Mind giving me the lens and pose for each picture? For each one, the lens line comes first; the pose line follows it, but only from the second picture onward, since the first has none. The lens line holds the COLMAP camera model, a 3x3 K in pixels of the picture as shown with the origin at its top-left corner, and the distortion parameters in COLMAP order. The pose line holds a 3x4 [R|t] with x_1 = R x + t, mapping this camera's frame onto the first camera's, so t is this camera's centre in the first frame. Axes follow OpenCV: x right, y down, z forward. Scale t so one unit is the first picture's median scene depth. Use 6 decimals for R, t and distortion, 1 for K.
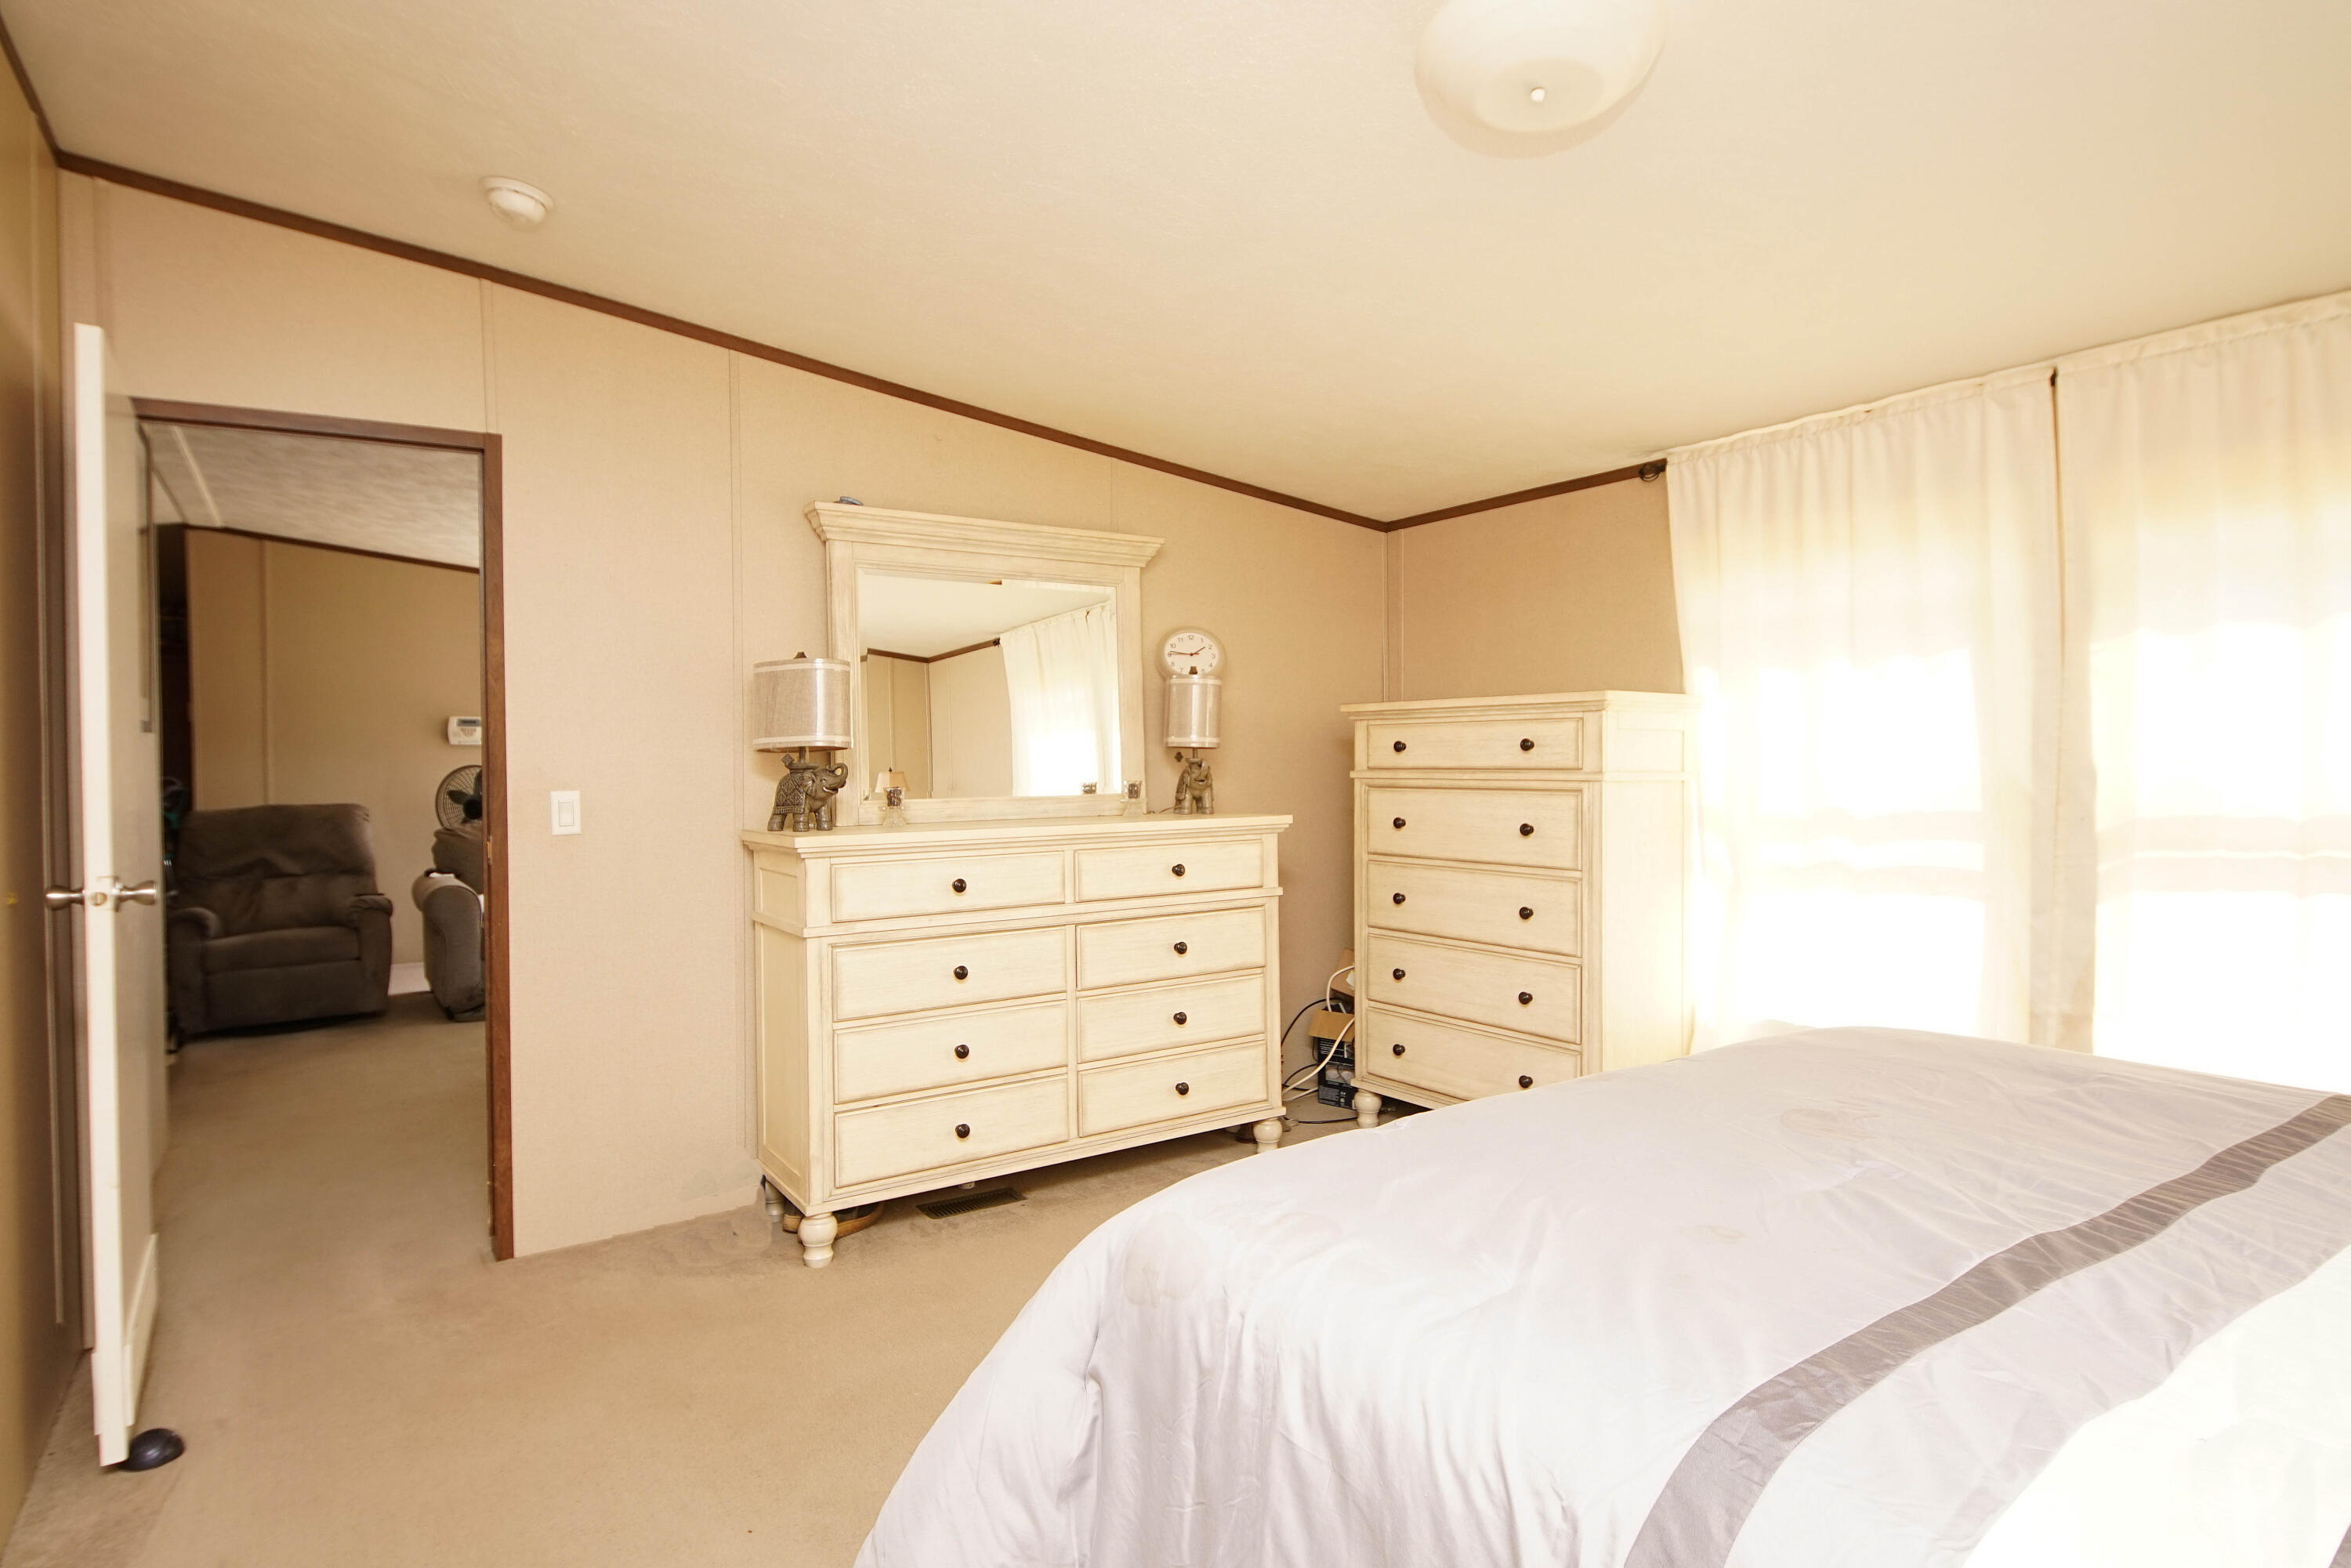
lens RADIAL K [[1262.8, 0, 1180.3], [0, 1262.8, 789.8], [0, 0, 1]] dist [0.033117, -0.029435]
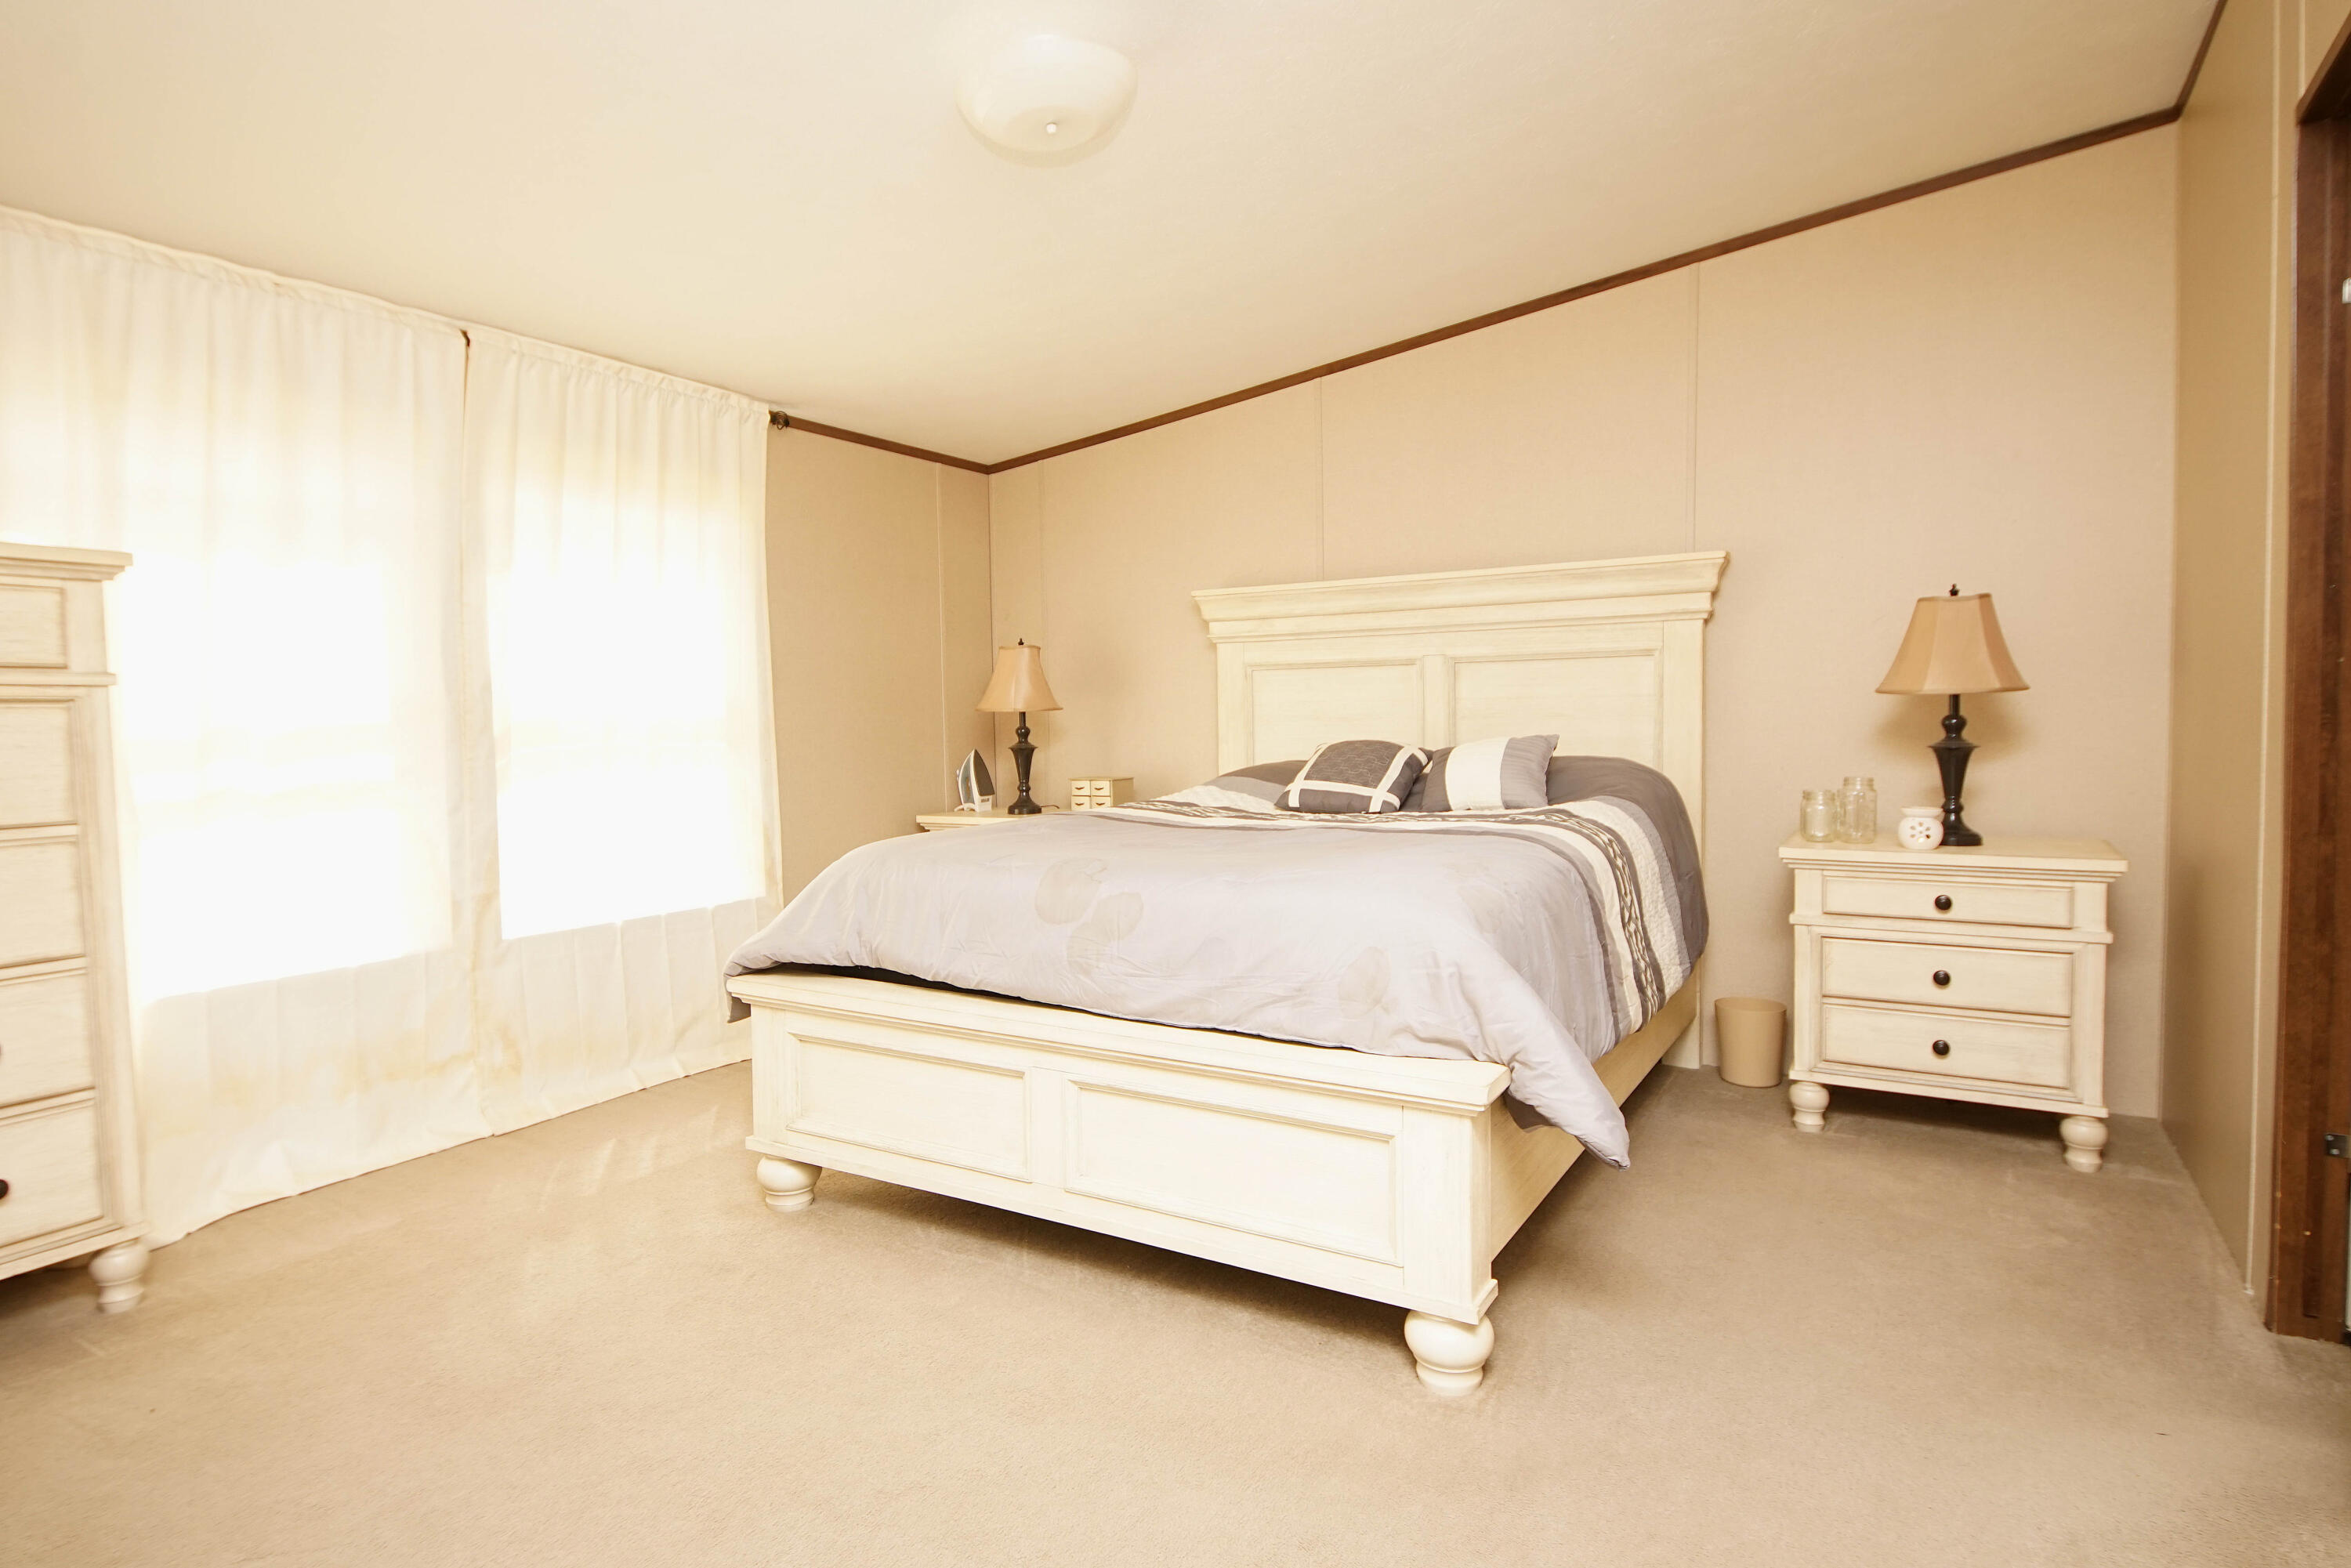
lens RADIAL K [[1262.8, 0, 1174.8], [0, 1262.8, 773.4], [0, 0, 1]] dist [0.033117, -0.029435]
pose [[-0.431306, -0.028181, 0.901766, -0.516191], [0.040695, 0.997887, 0.050649, 0.027740], [-0.901288, 0.058542, -0.429247, 0.766813]]
